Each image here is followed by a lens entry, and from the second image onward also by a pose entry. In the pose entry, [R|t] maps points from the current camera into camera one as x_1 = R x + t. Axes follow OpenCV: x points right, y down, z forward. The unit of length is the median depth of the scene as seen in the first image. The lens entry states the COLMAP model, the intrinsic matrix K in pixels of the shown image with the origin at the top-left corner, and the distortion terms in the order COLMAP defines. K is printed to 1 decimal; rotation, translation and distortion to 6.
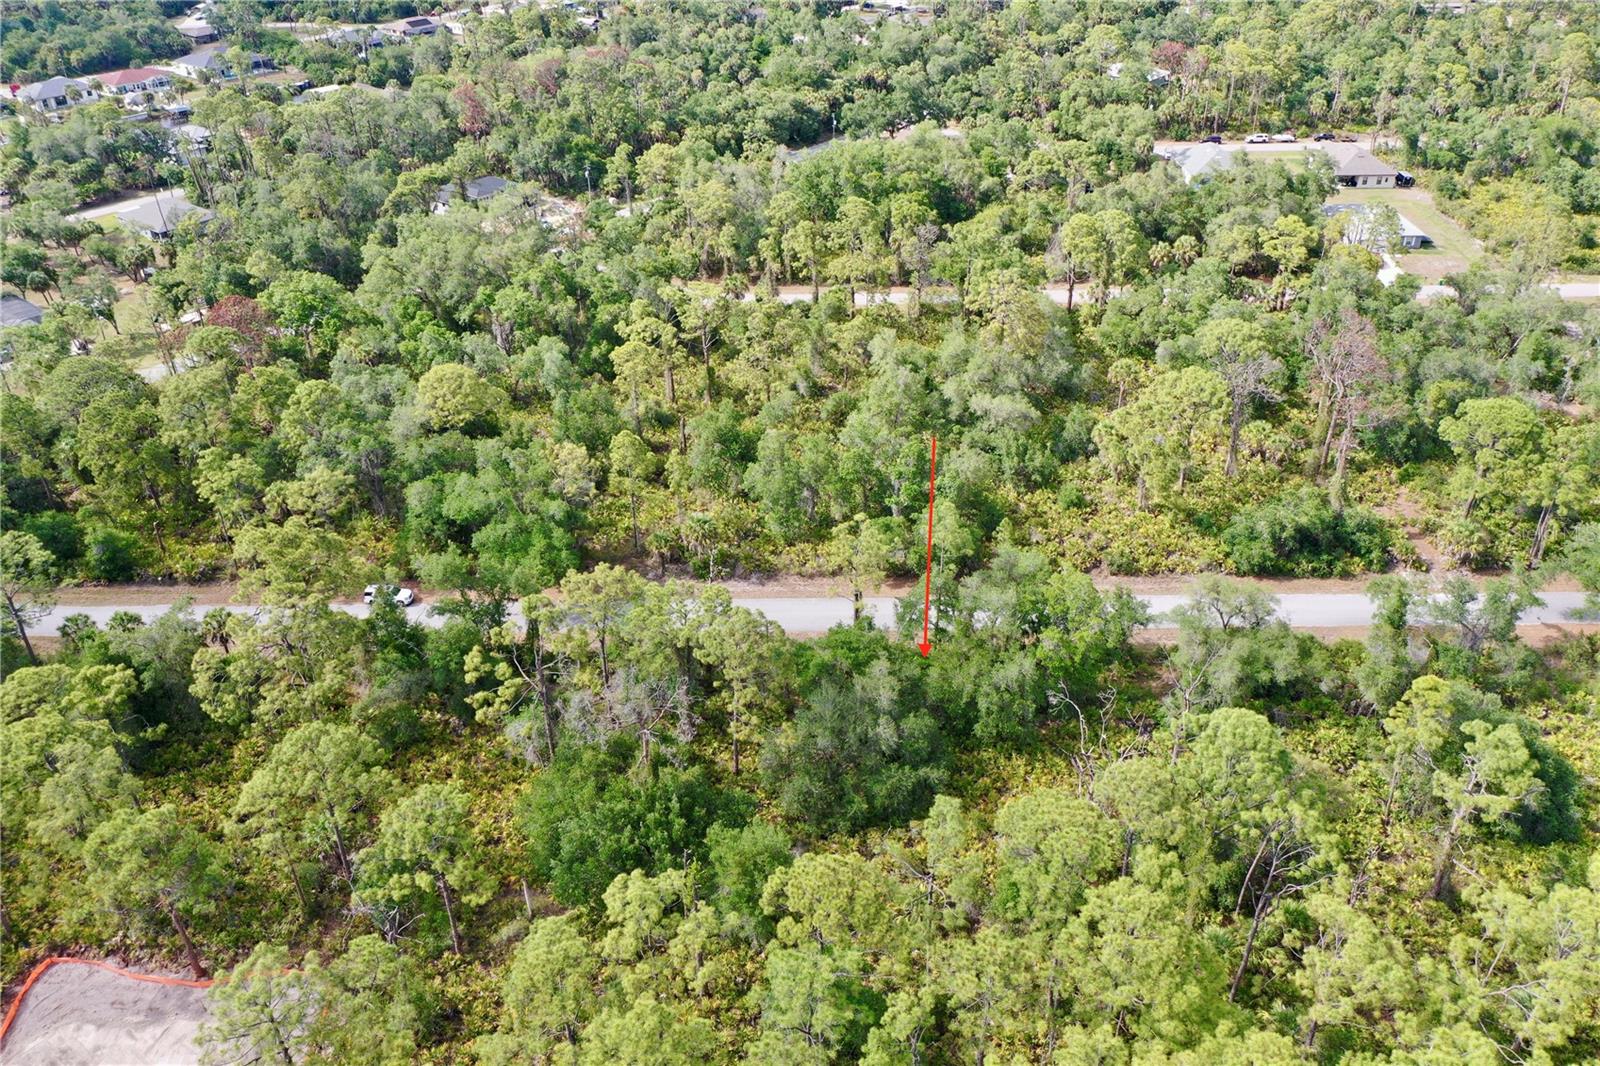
lens RADIAL K [[1291.5, 0, 800.0], [0, 1291.5, 533.0], [0, 0, 1]] dist [-0.000257, -0.011599]
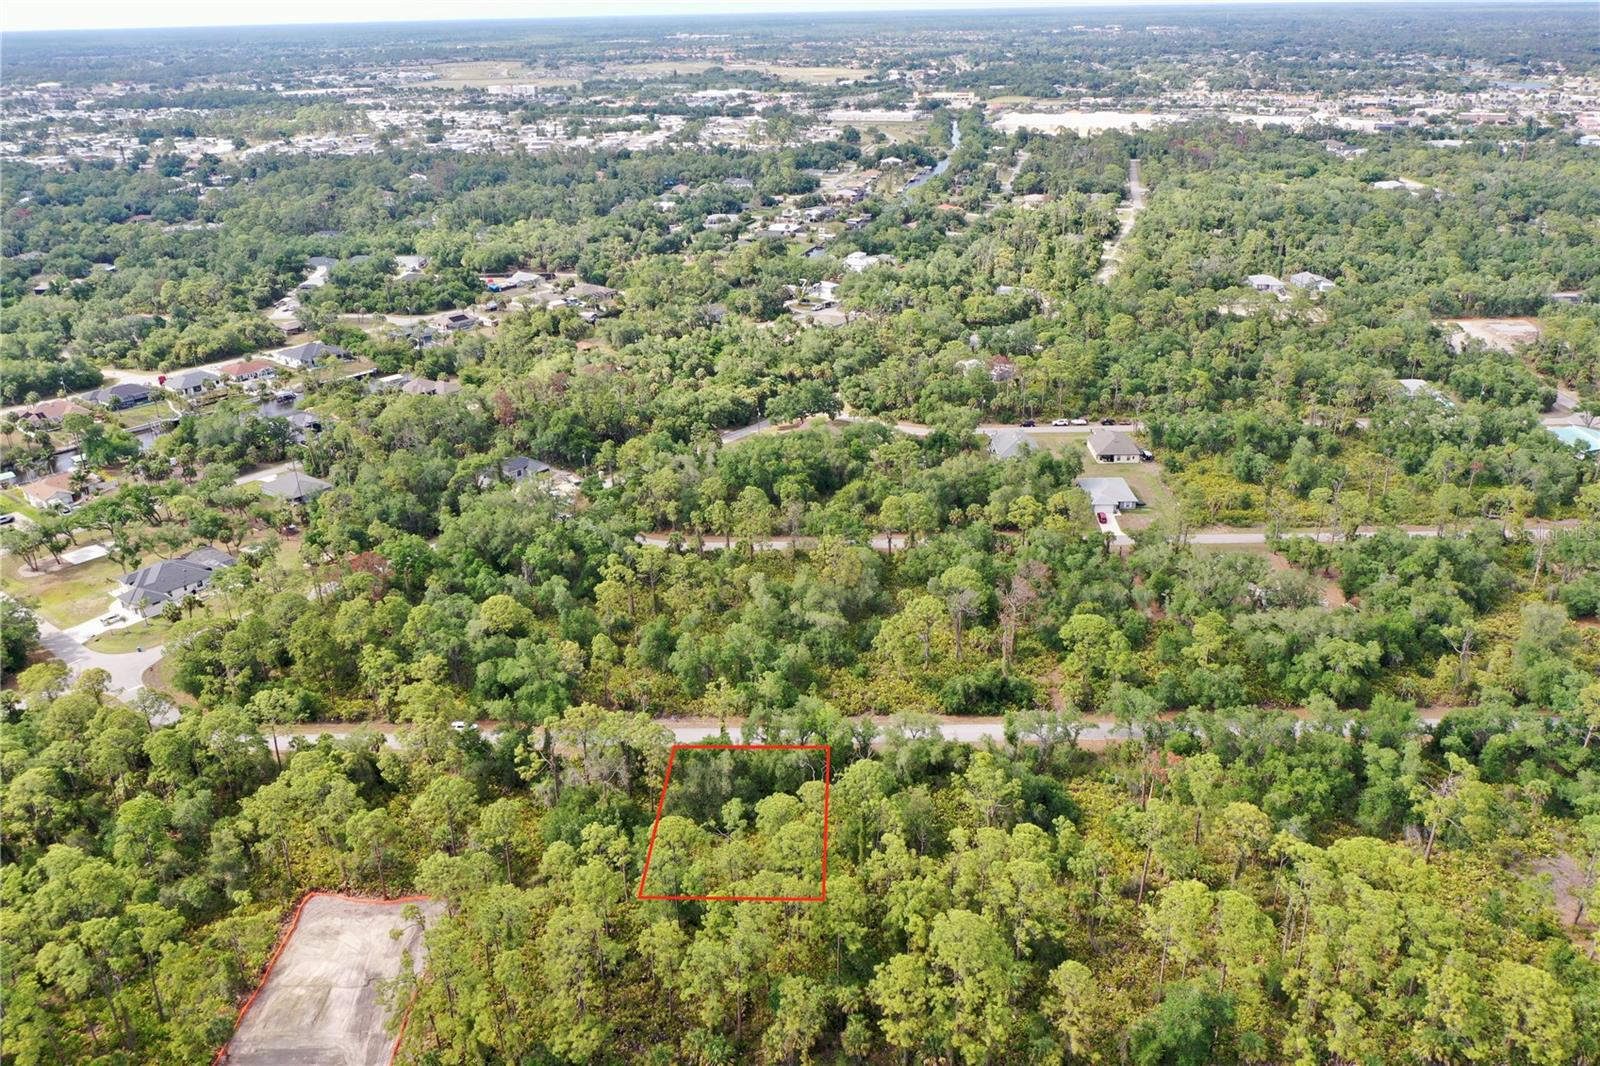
lens RADIAL K [[1291.5, 0, 800.0], [0, 1291.5, 533.0], [0, 0, 1]] dist [-0.000257, -0.011599]
pose [[0.999985, -0.002840, 0.004618, 0.104272], [0.003503, 0.988605, -0.150490, 0.041457], [-0.004138, 0.150504, 0.988601, -0.620163]]
